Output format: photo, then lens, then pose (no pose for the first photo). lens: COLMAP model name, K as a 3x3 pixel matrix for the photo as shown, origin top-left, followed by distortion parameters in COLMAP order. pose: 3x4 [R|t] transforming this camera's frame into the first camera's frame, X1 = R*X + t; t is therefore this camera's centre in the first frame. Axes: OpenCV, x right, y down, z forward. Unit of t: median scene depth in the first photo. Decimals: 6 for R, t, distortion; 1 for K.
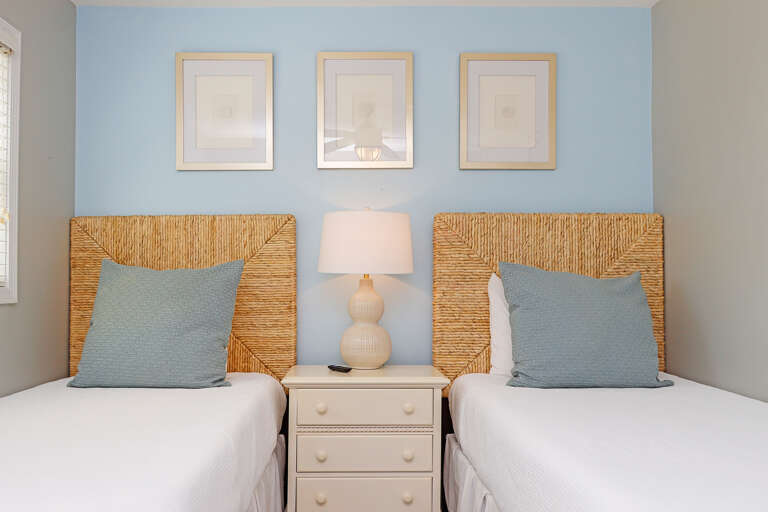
lens RADIAL K [[632.2, 0, 384.0], [0, 632.2, 256.0], [0, 0, 1]] dist [0.000249, -0.000584]
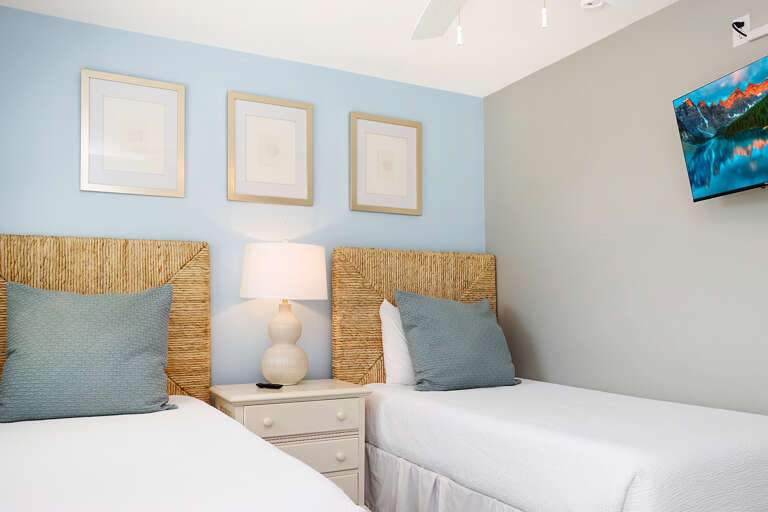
lens RADIAL K [[575.0, 0, 383.7], [0, 575.0, 274.7], [0, 0, 1]] dist [0.000328, -0.000472]
pose [[0.903351, 0.023540, 0.428255, -0.290730], [-0.018519, 0.999702, -0.015888, -0.002003], [-0.428501, 0.006422, 0.903518, 0.011430]]
